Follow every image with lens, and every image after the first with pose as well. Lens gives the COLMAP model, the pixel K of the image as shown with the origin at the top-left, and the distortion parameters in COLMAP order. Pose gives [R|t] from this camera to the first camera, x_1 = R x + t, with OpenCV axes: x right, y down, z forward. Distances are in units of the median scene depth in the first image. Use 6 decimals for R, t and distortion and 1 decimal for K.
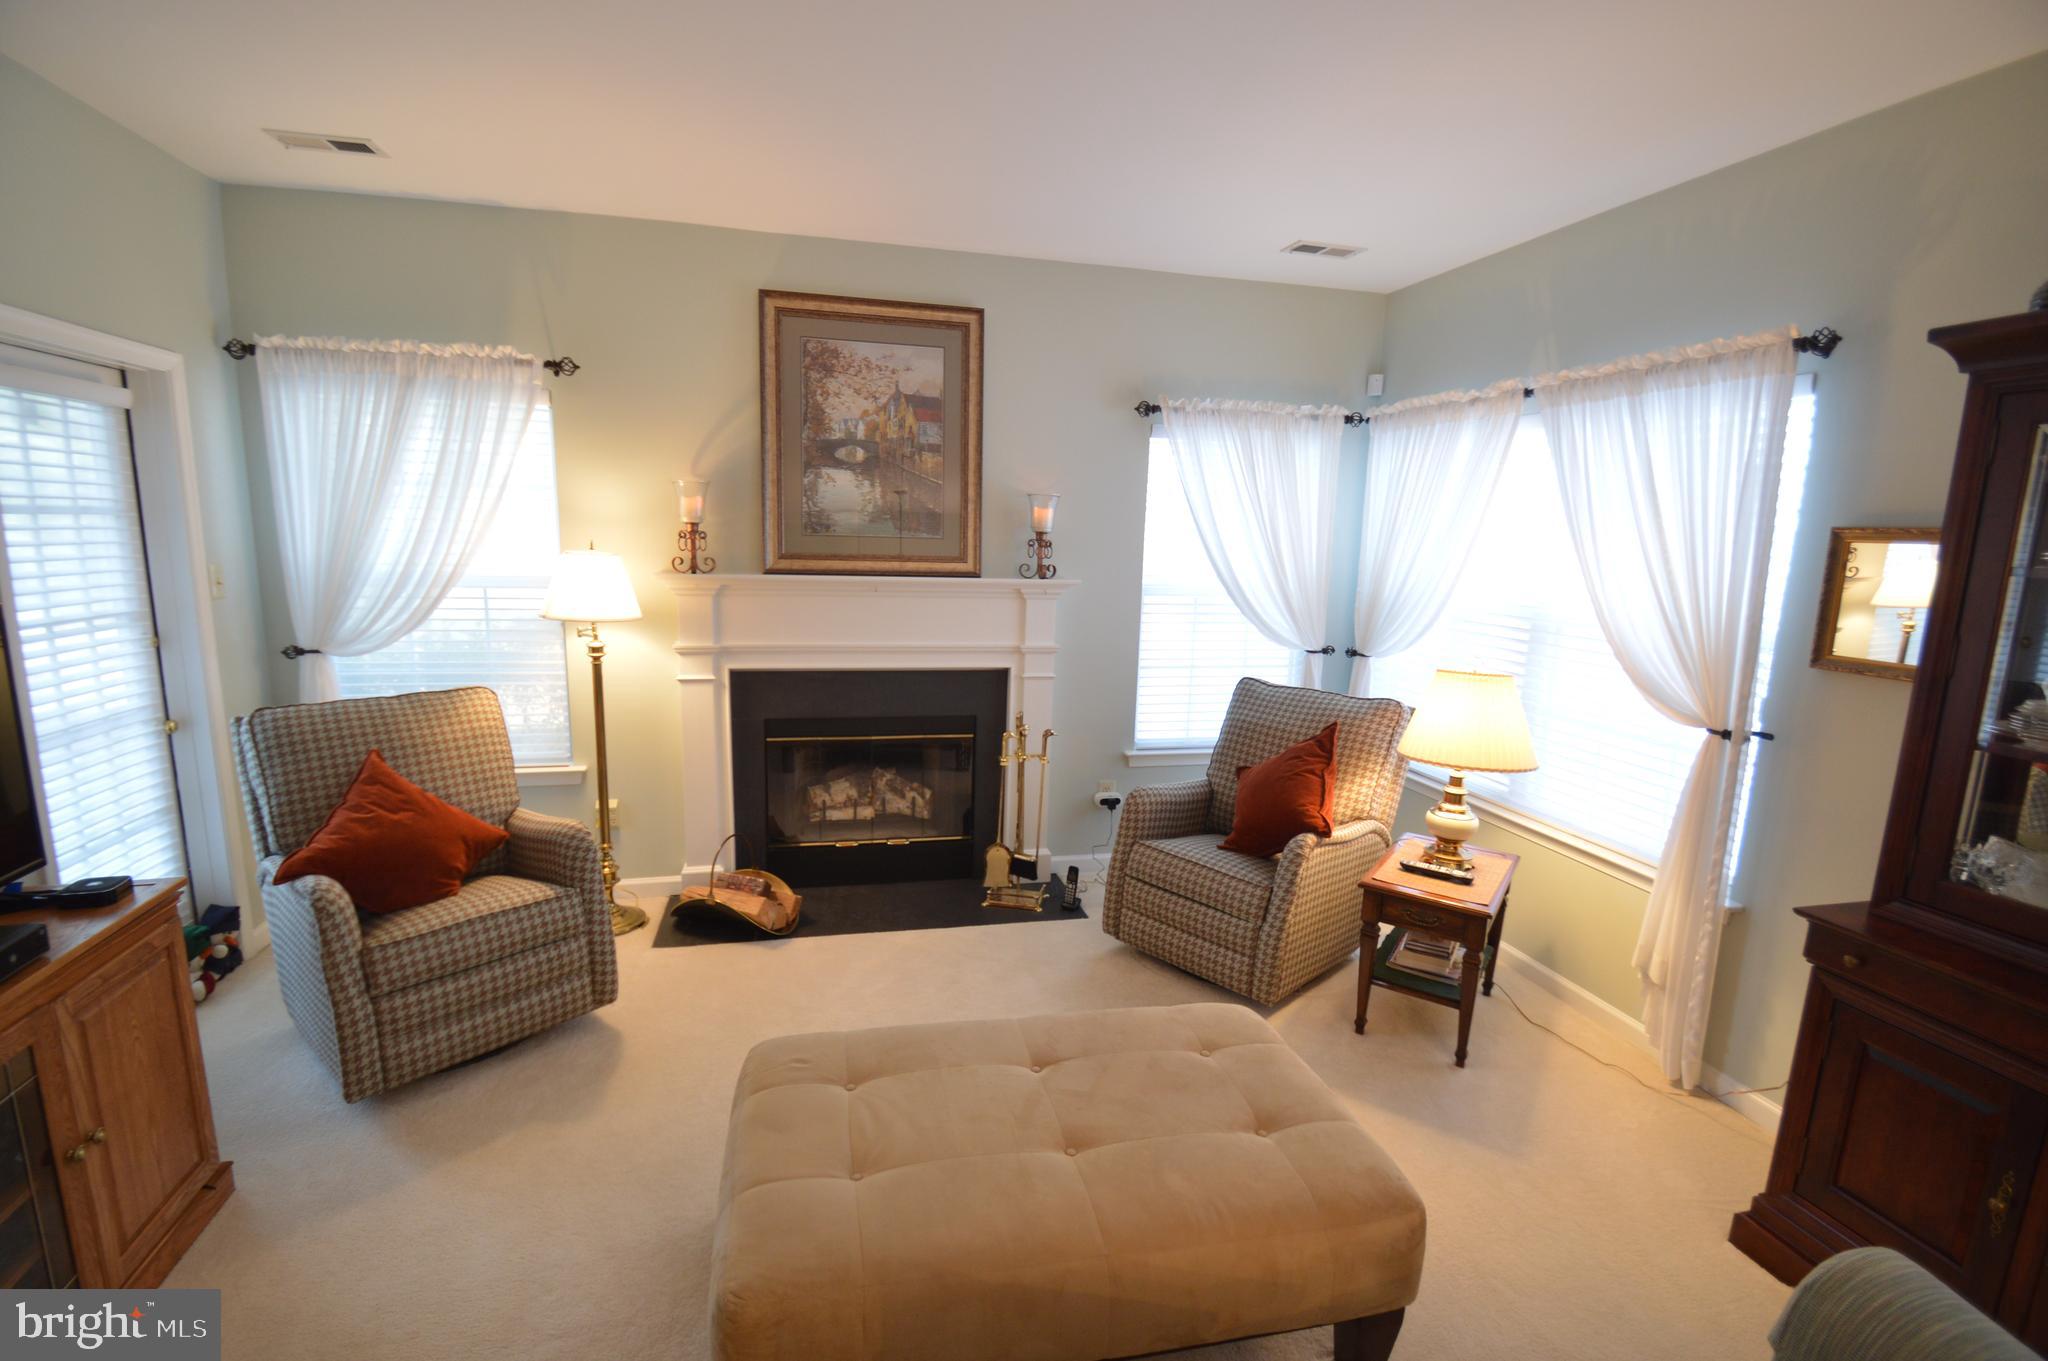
lens RADIAL K [[906.6, 0, 1019.8], [0, 906.6, 688.6], [0, 0, 1]] dist [0.009624, -0.015897]
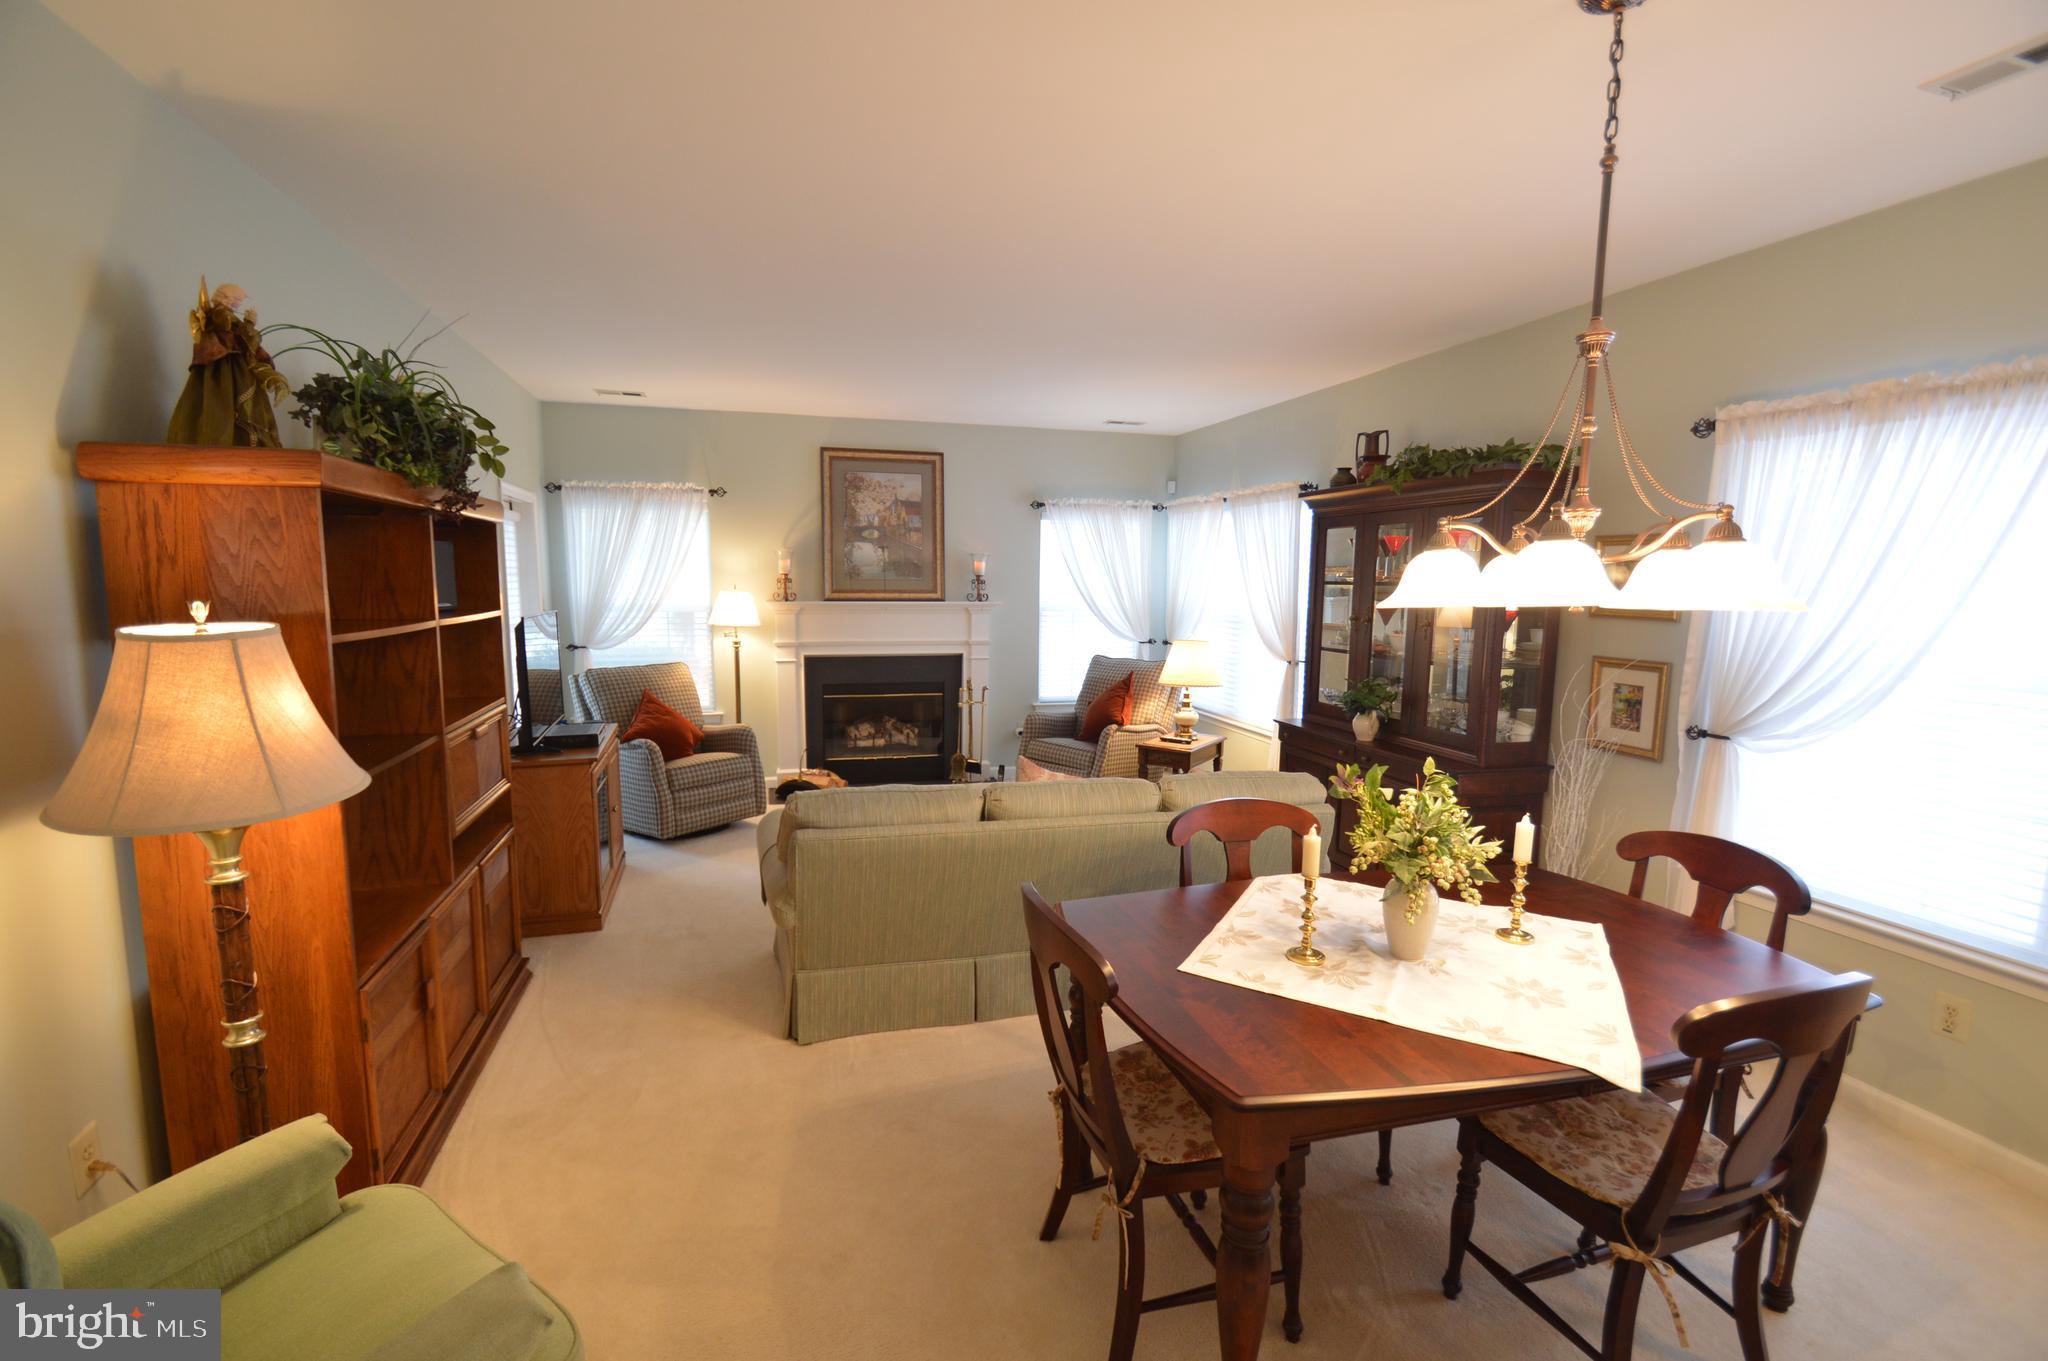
lens RADIAL K [[932.8, 0, 1027.1], [0, 932.8, 689.4], [0, 0, 1]] dist [0.030769, -0.027220]
pose [[0.998821, -0.023925, 0.042248, 0.036629], [0.025857, 0.998617, -0.045782, 0.140542], [-0.041094, 0.046820, 0.998058, -0.840074]]
